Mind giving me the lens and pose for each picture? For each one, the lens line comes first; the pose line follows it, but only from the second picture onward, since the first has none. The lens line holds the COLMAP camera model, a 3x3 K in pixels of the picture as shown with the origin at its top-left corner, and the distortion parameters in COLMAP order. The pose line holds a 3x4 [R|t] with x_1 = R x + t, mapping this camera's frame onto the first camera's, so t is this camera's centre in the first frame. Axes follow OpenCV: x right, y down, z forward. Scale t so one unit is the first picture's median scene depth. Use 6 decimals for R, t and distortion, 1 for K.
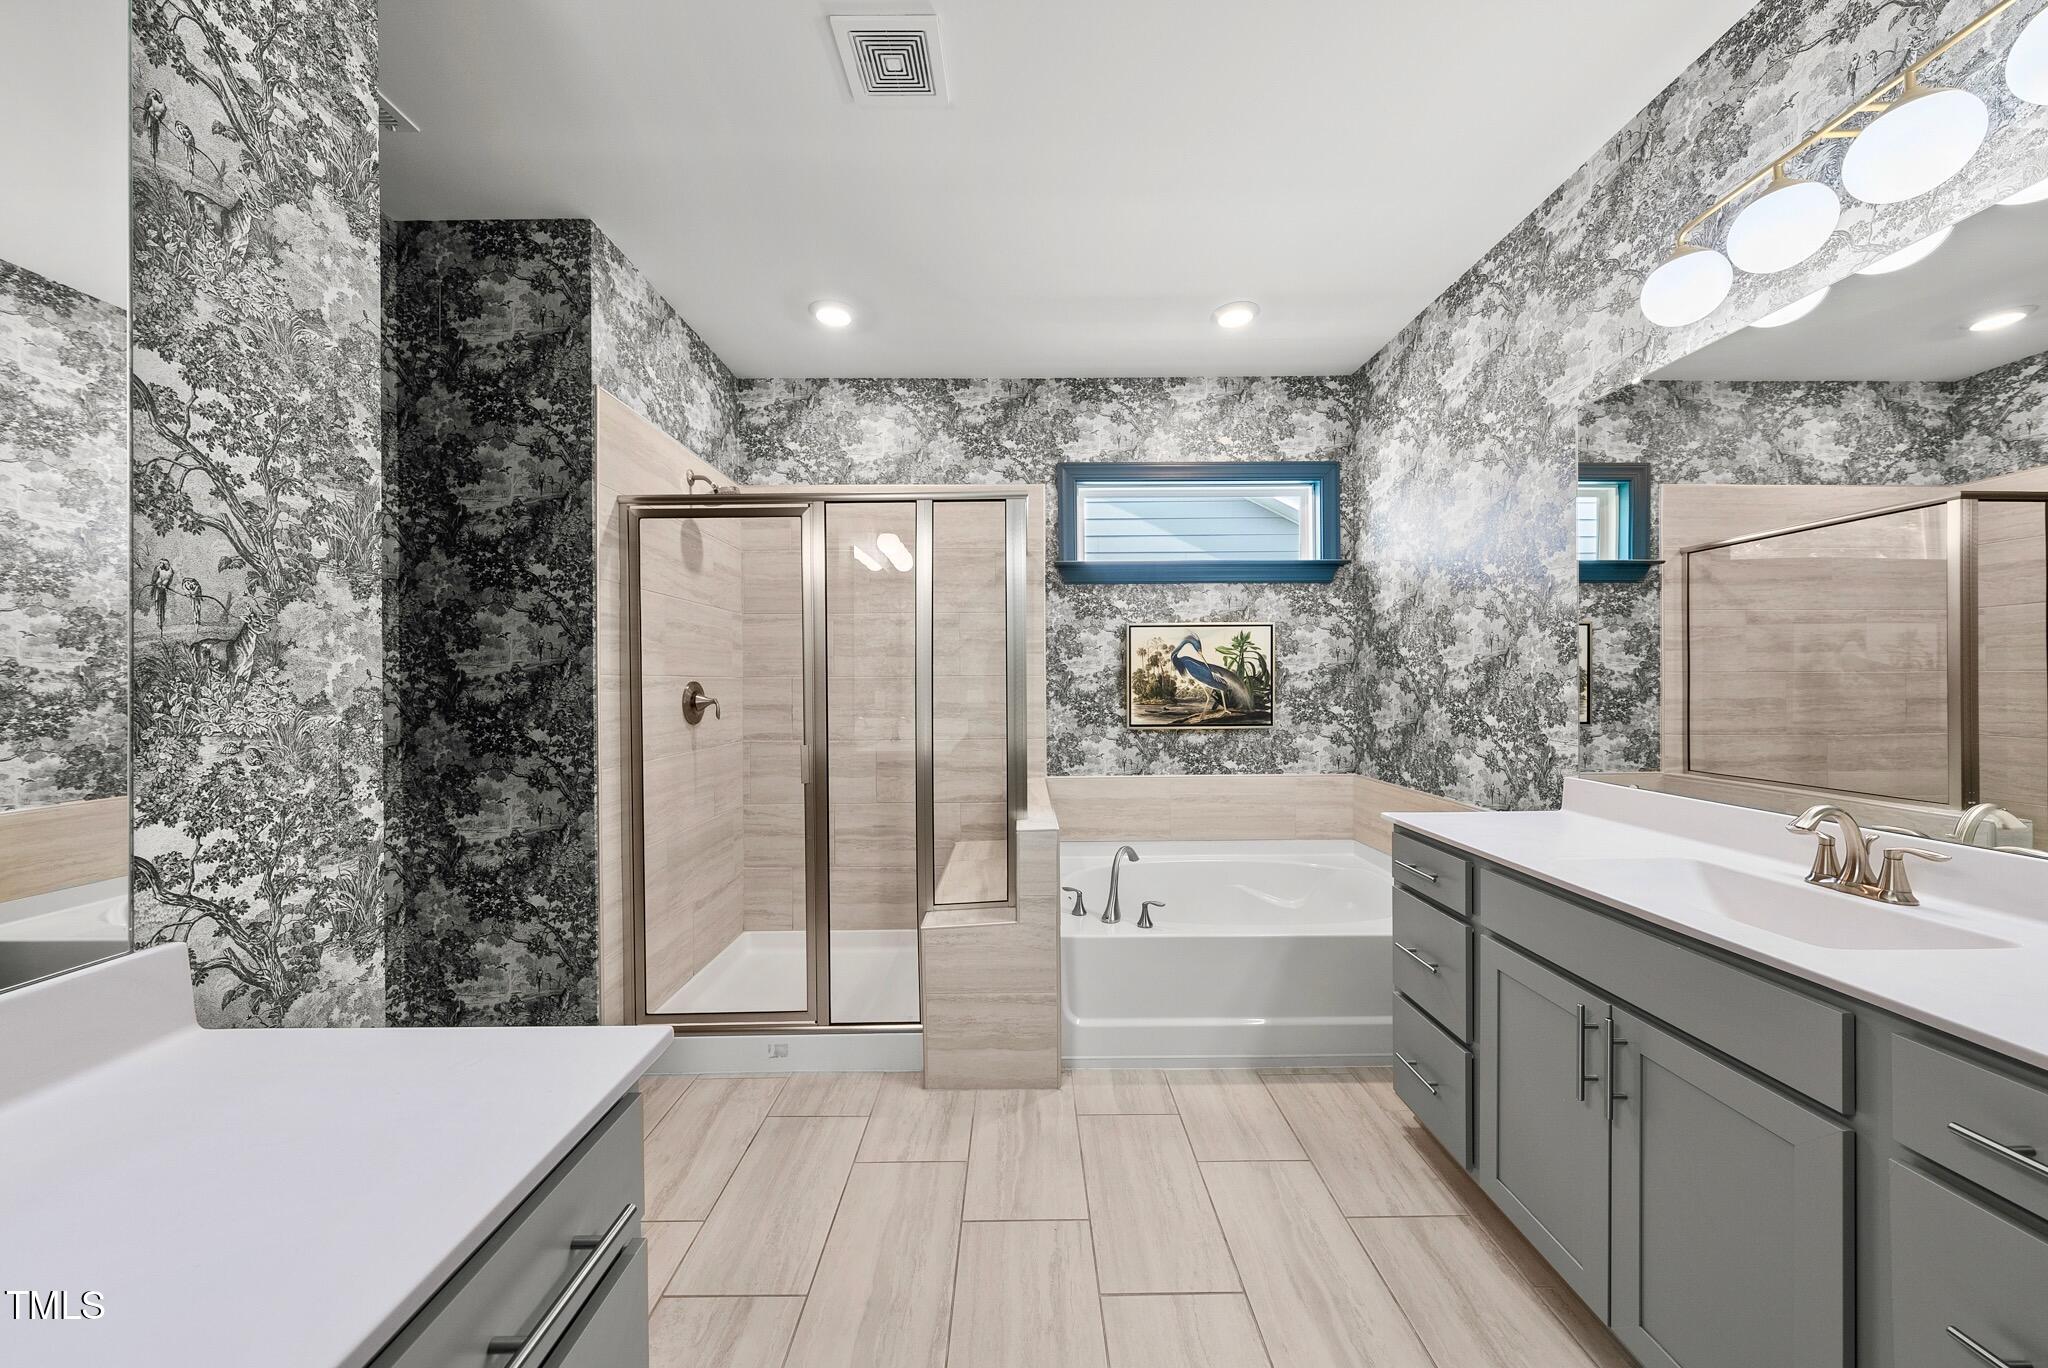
lens RADIAL K [[697.6, 0, 1025.4], [0, 697.6, 686.8], [0, 0, 1]] dist [-0.002577, -0.000075]
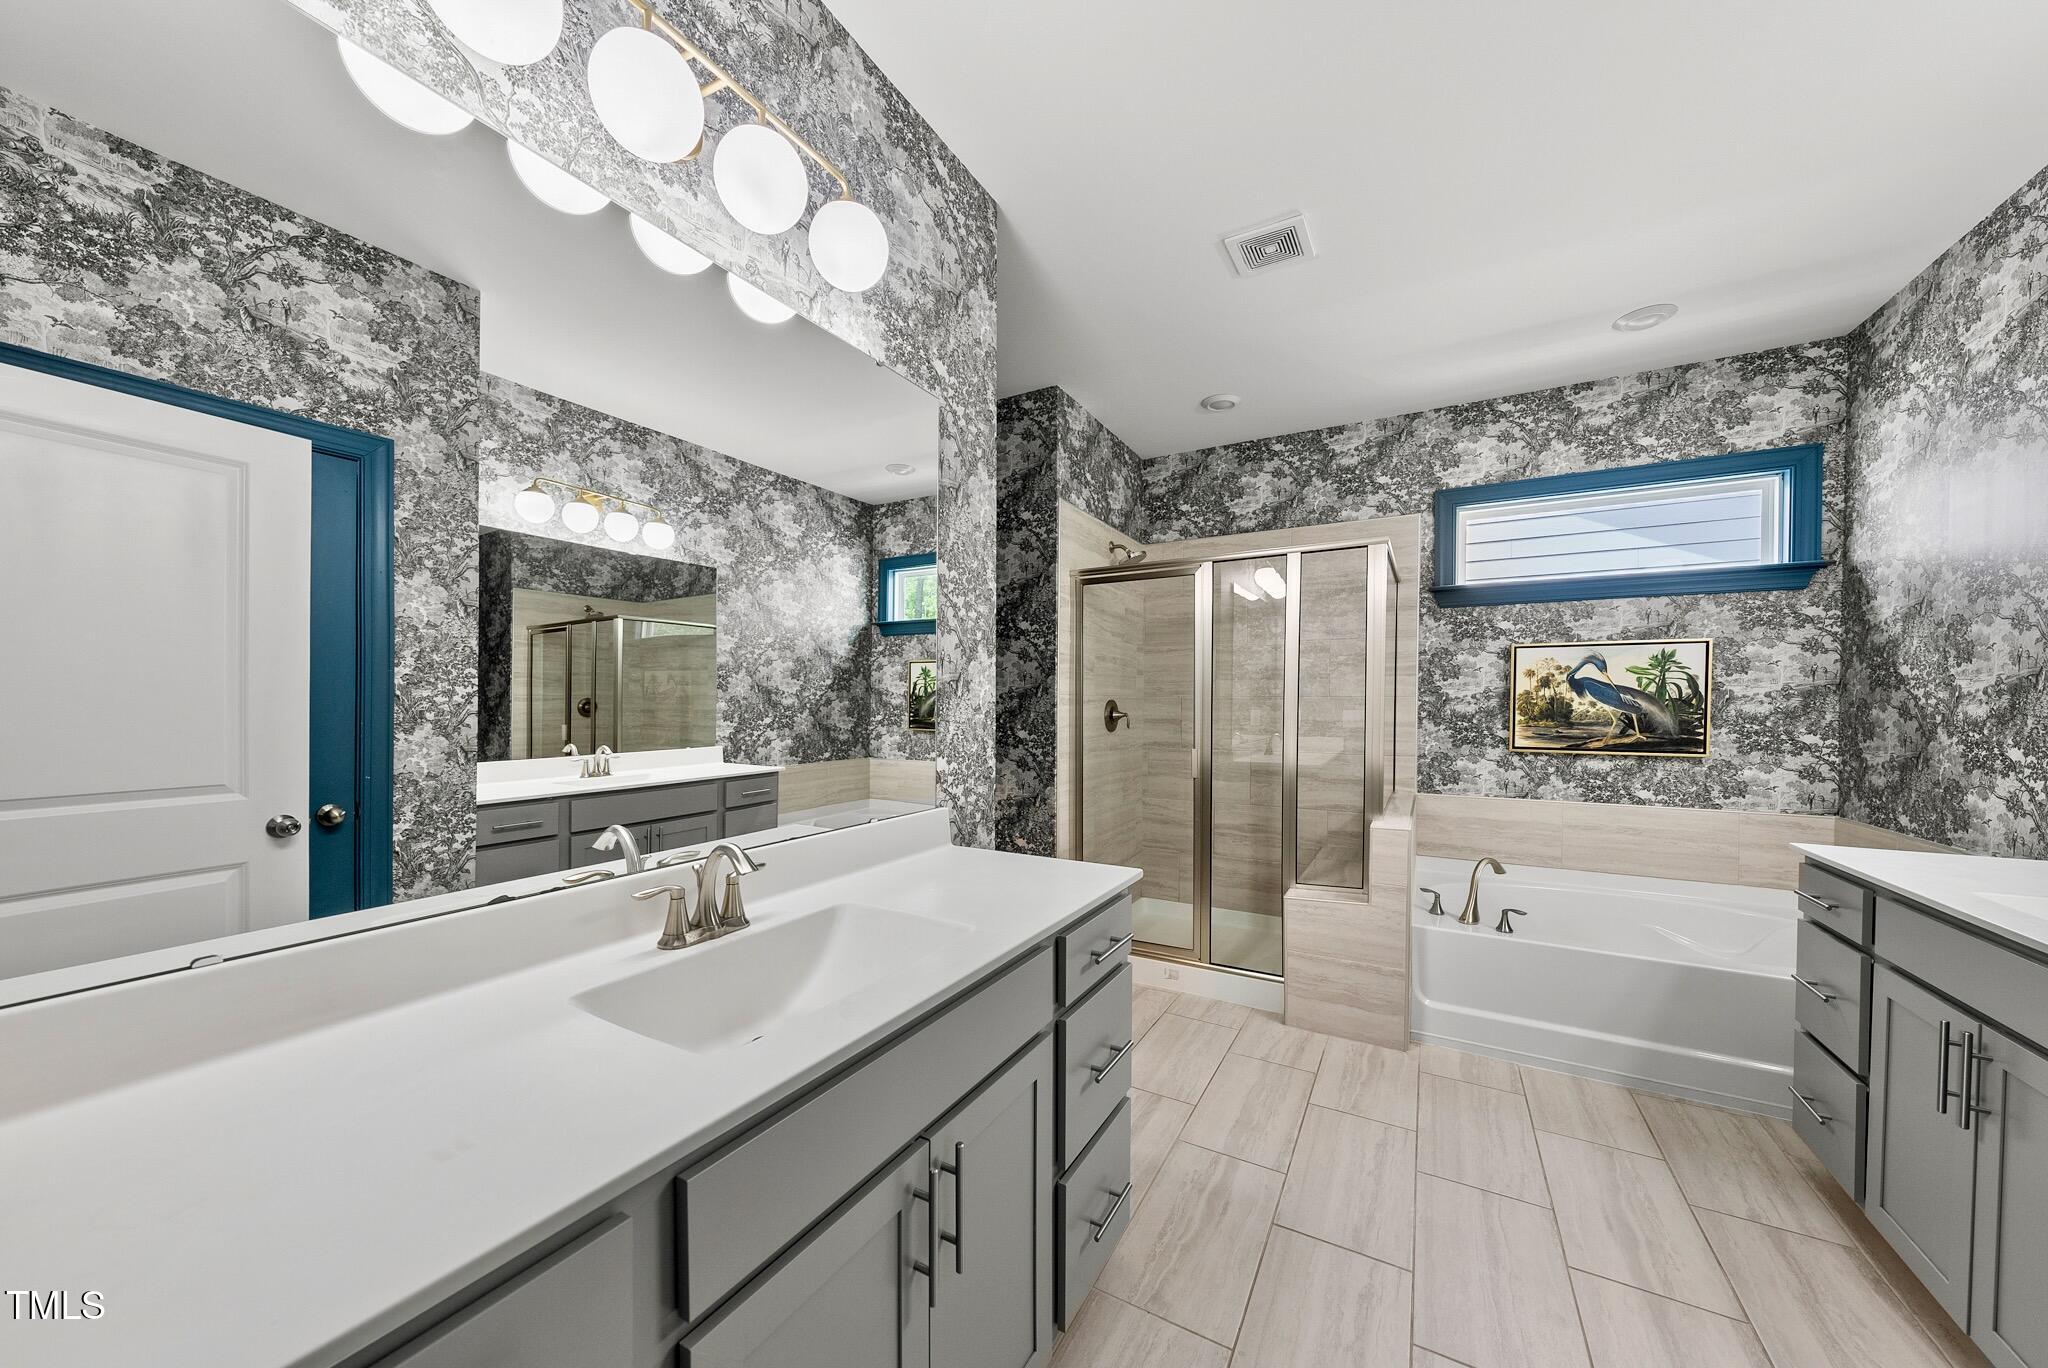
lens RADIAL K [[697.6, 0, 1028.4], [0, 697.6, 716.1], [0, 0, 1]] dist [-0.002577, -0.000075]
pose [[0.866283, 0.019003, -0.499192, 0.061594], [-0.012057, 0.999780, 0.017136, 0.002738], [0.499408, -0.008826, 0.866322, -0.268649]]
